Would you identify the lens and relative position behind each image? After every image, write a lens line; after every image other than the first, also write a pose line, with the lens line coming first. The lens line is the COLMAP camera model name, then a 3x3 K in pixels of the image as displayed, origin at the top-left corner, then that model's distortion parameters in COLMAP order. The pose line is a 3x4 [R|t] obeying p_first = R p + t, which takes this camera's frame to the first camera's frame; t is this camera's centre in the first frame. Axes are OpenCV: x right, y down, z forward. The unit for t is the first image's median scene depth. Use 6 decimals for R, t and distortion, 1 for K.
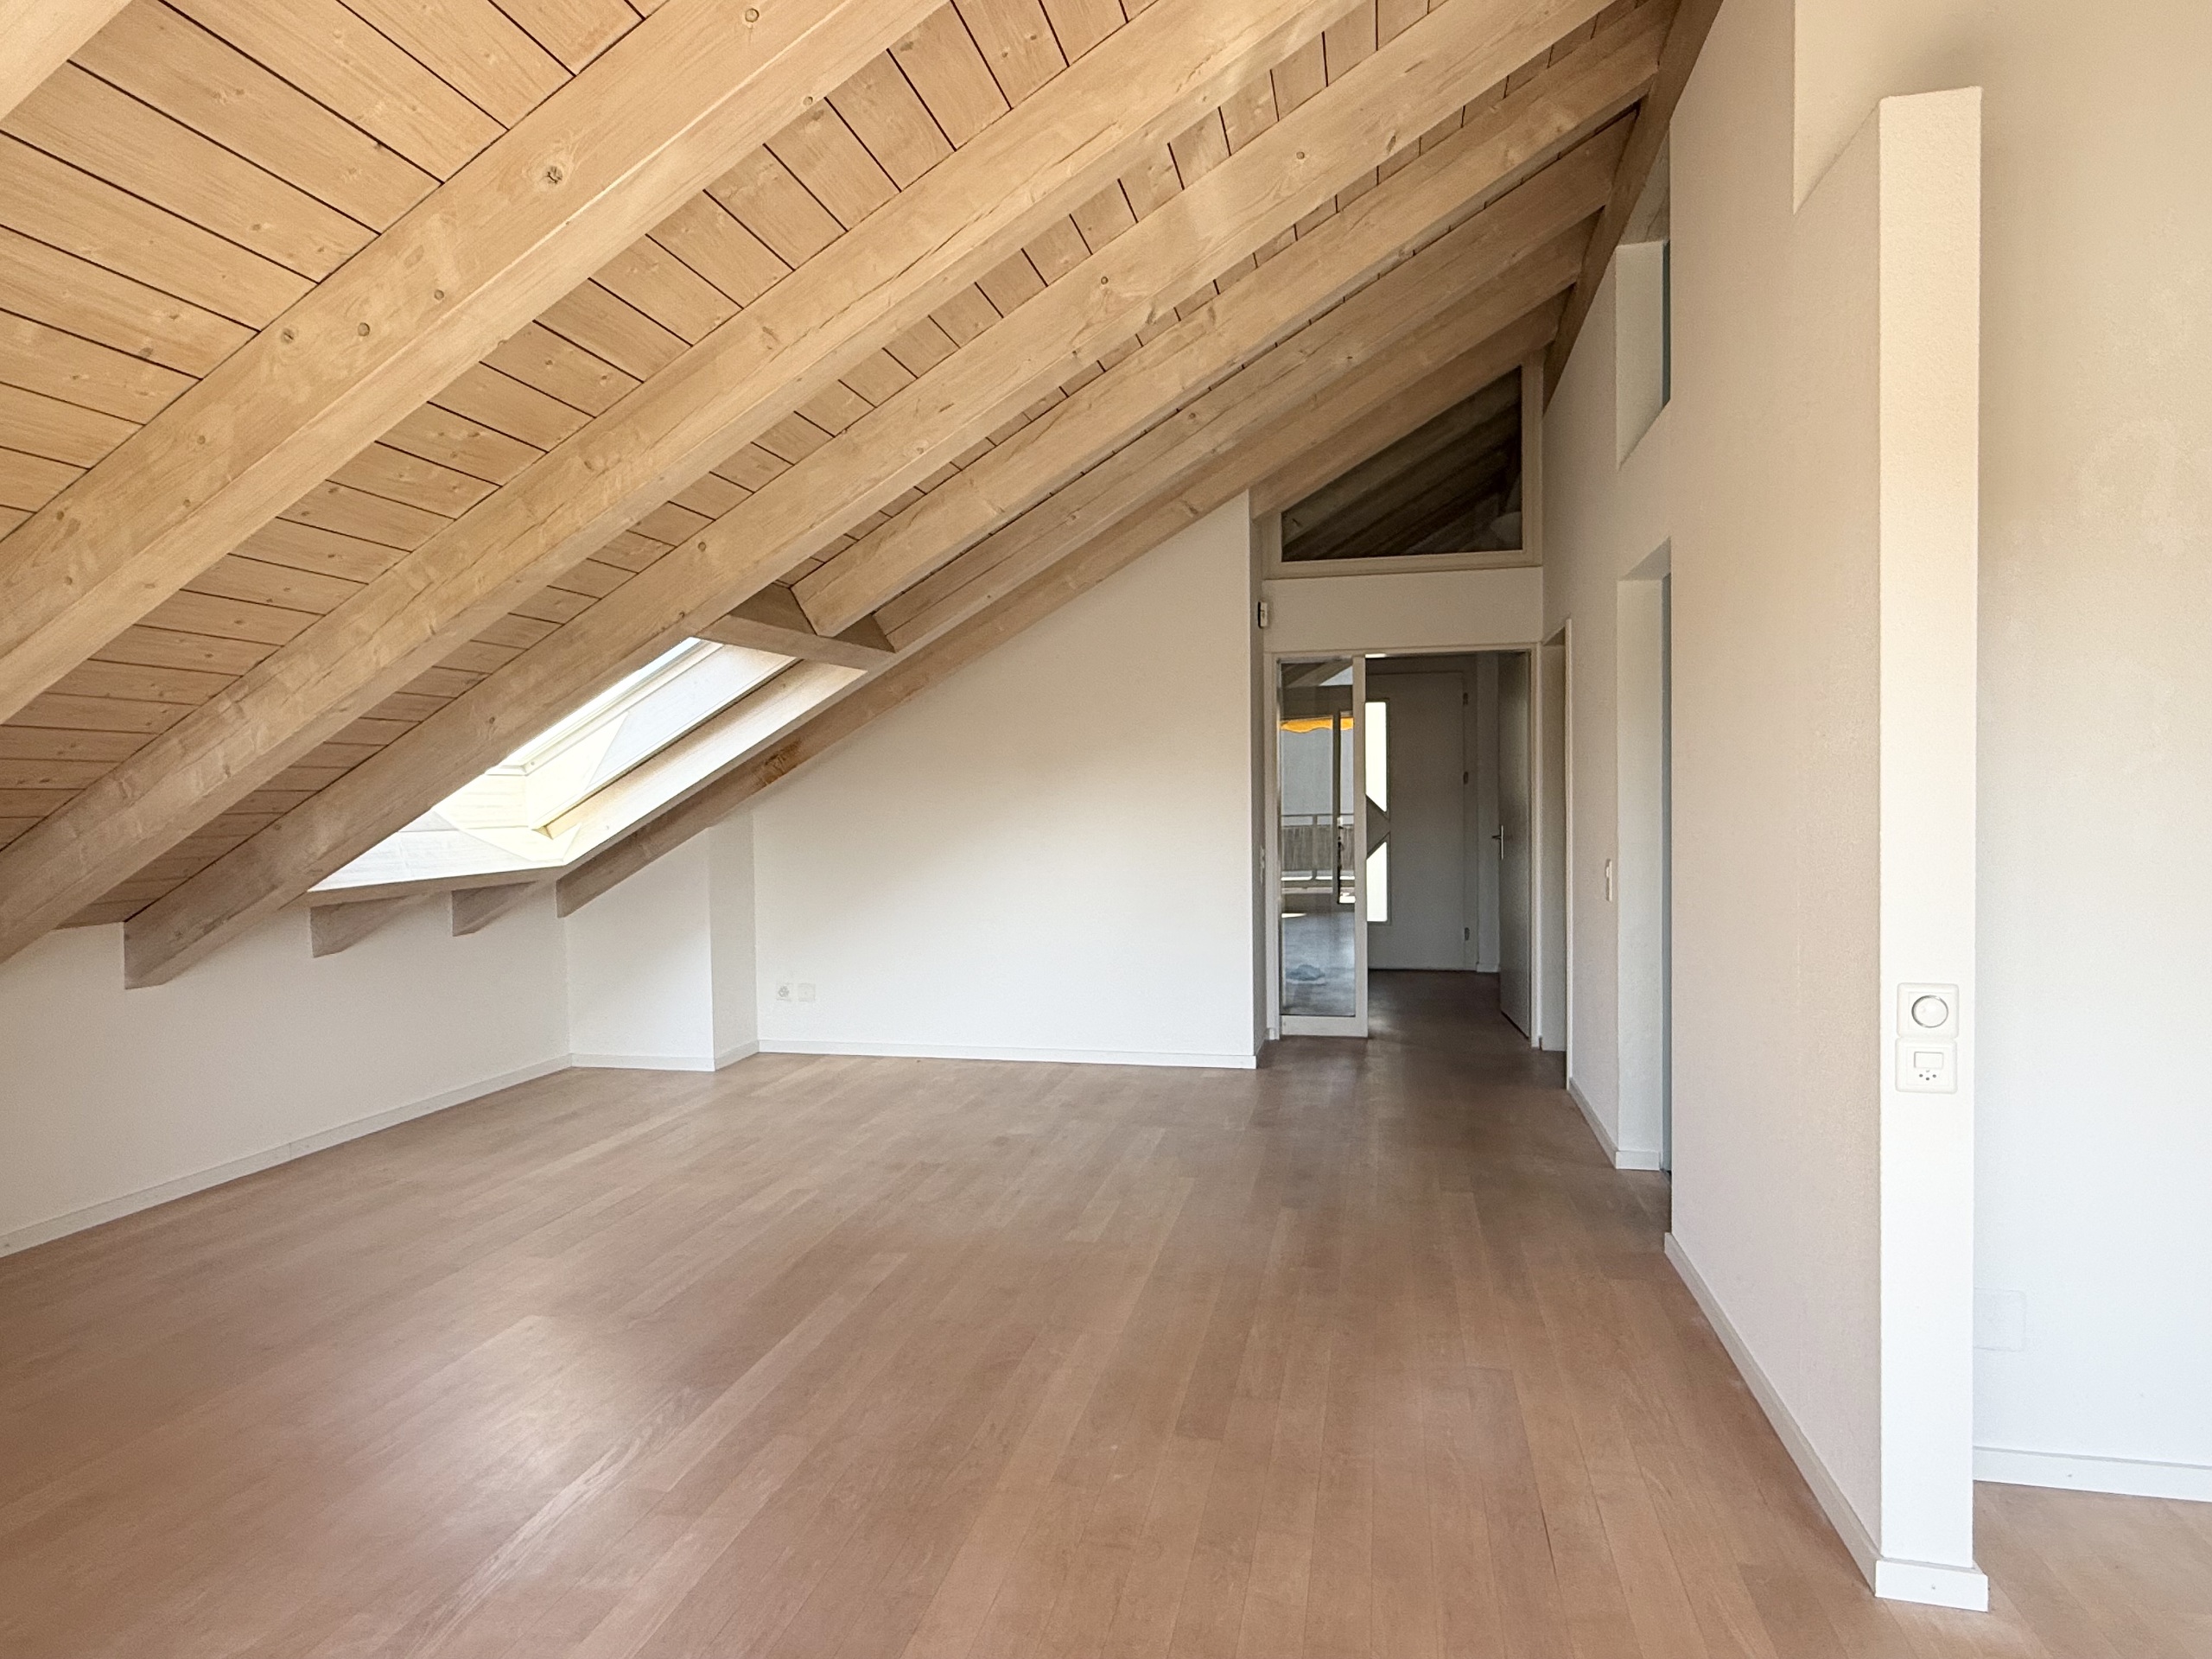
lens RADIAL K [[1264.3, 0, 1106.0], [0, 1264.3, 829.5], [0, 0, 1]] dist [-0.002390, -0.000875]
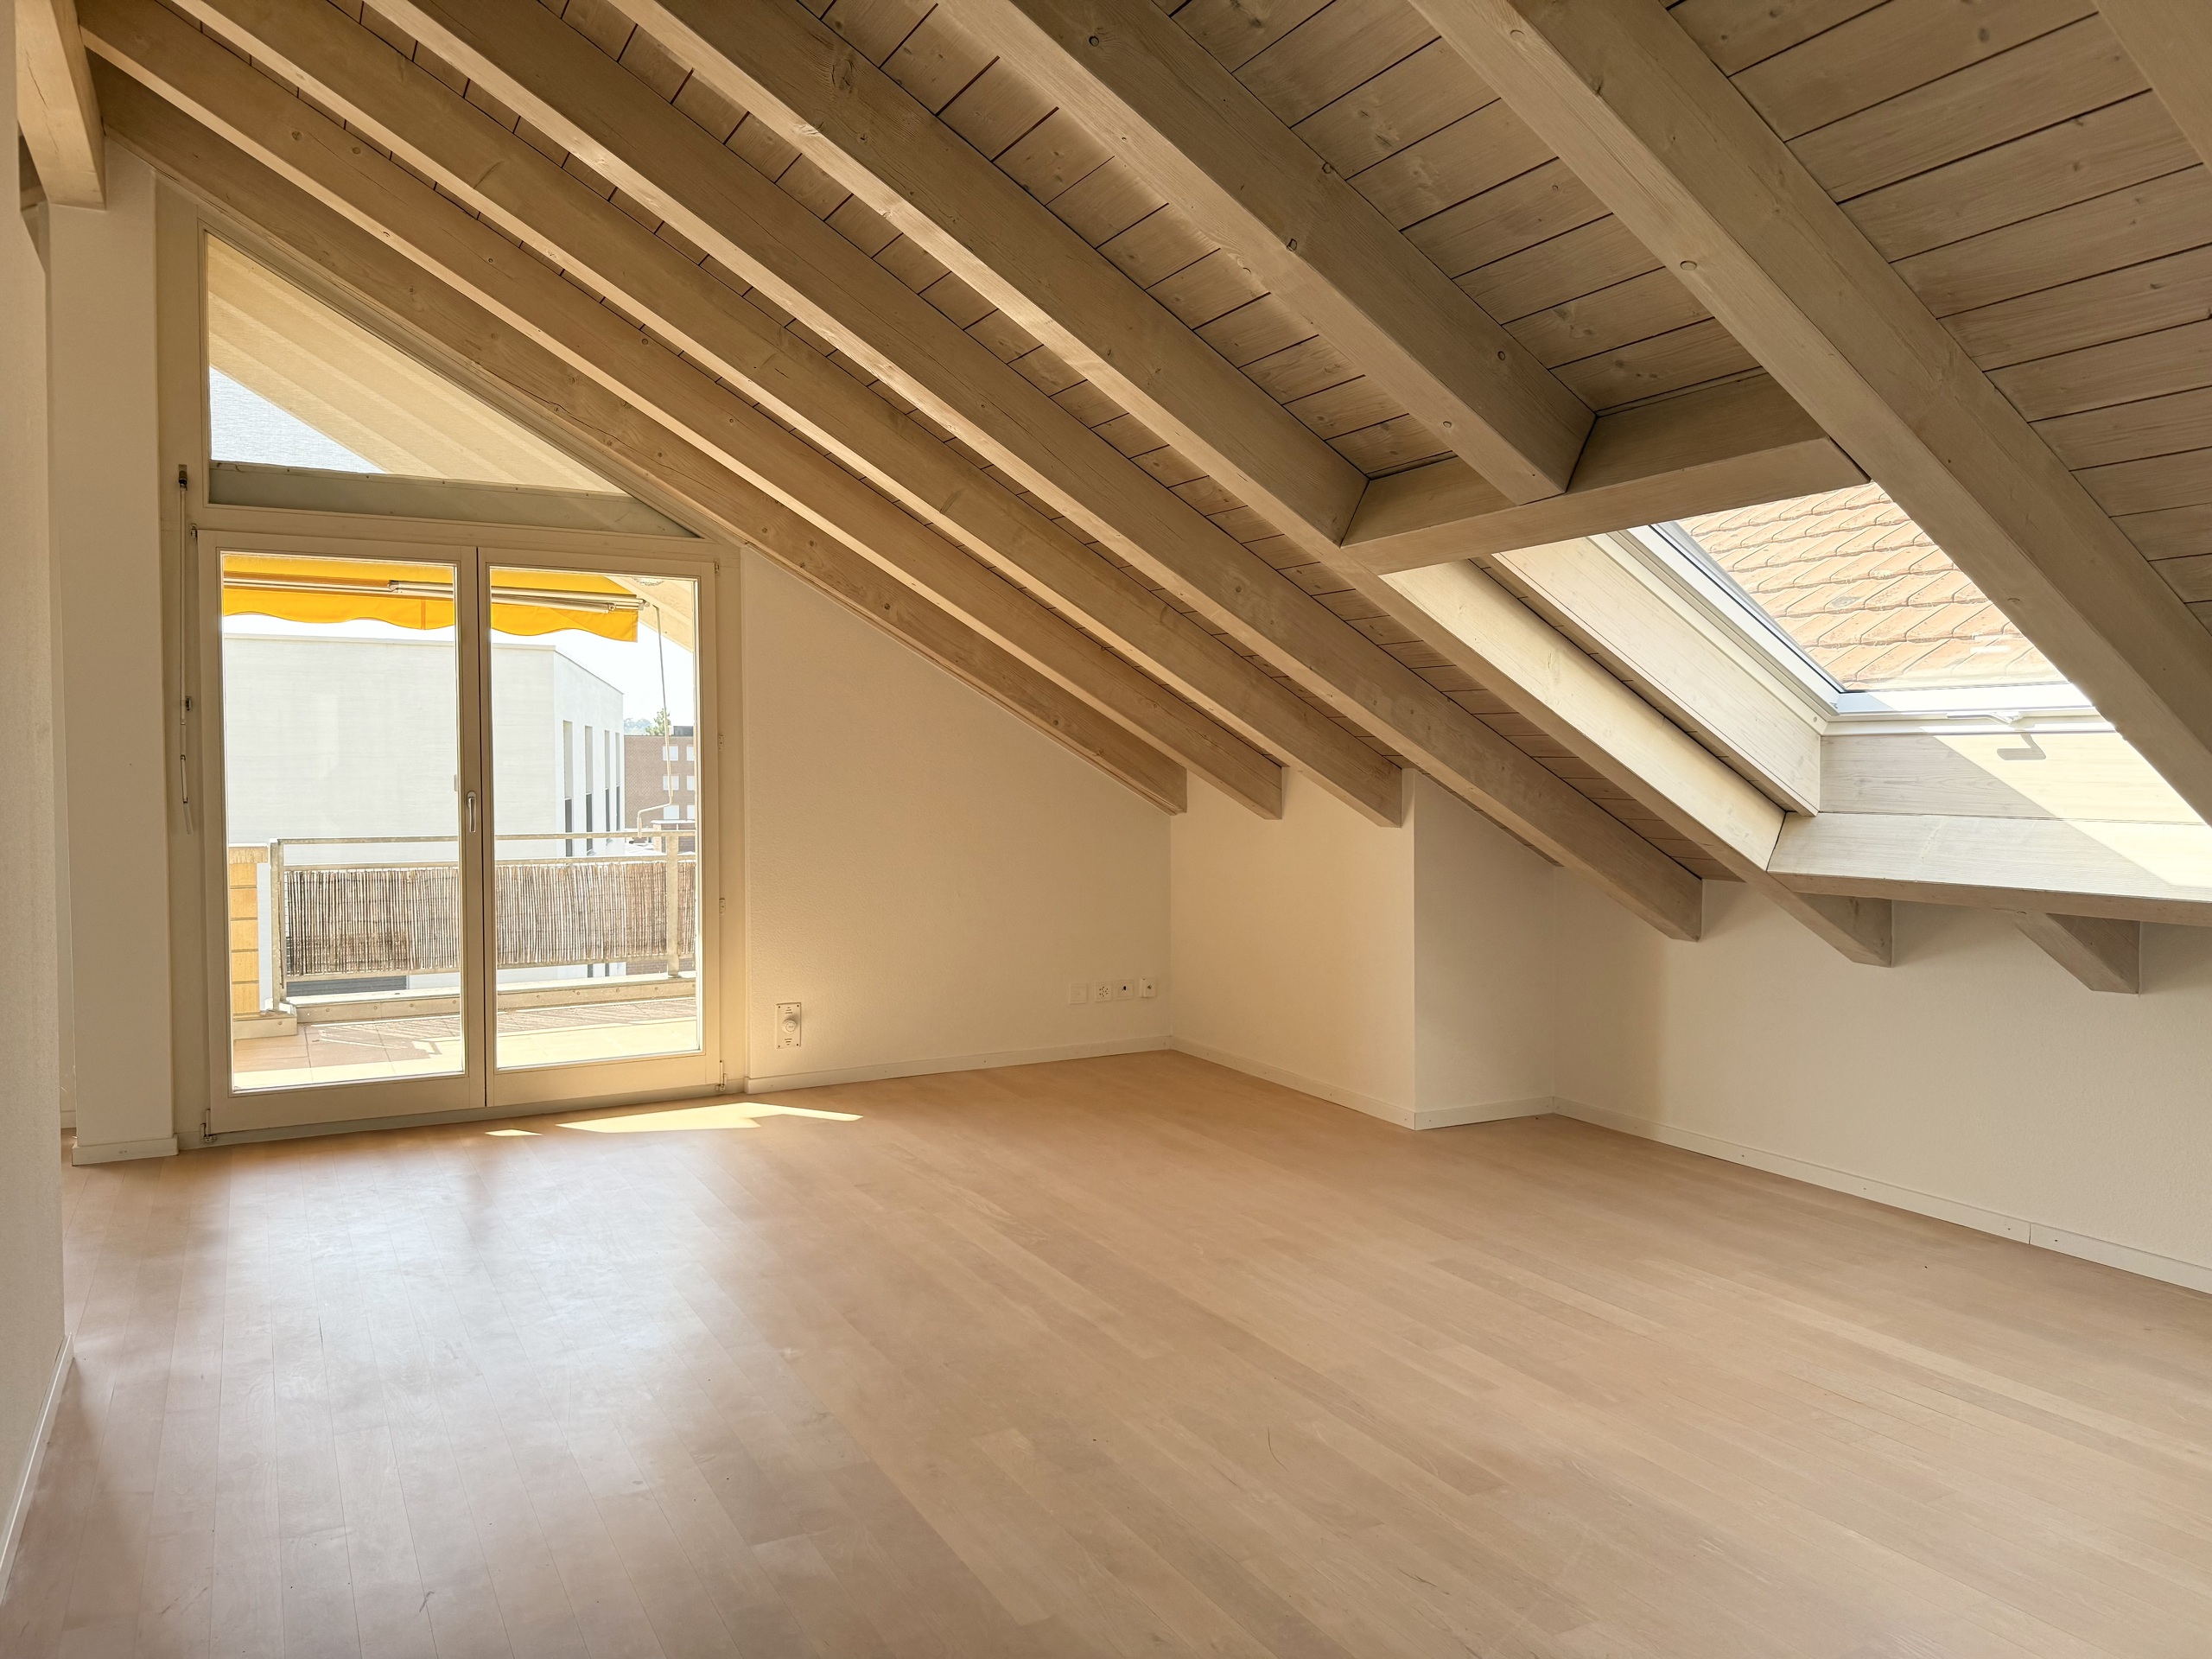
lens RADIAL K [[1539.4, 0, 1106.0], [0, 1539.4, 829.5], [0, 0, 1]] dist [0.109047, -0.131785]
pose [[-0.752949, 0.040394, -0.656838, 0.406357], [-0.013279, 0.996979, 0.076534, -0.053669], [0.657945, 0.066349, -0.750137, 1.424352]]
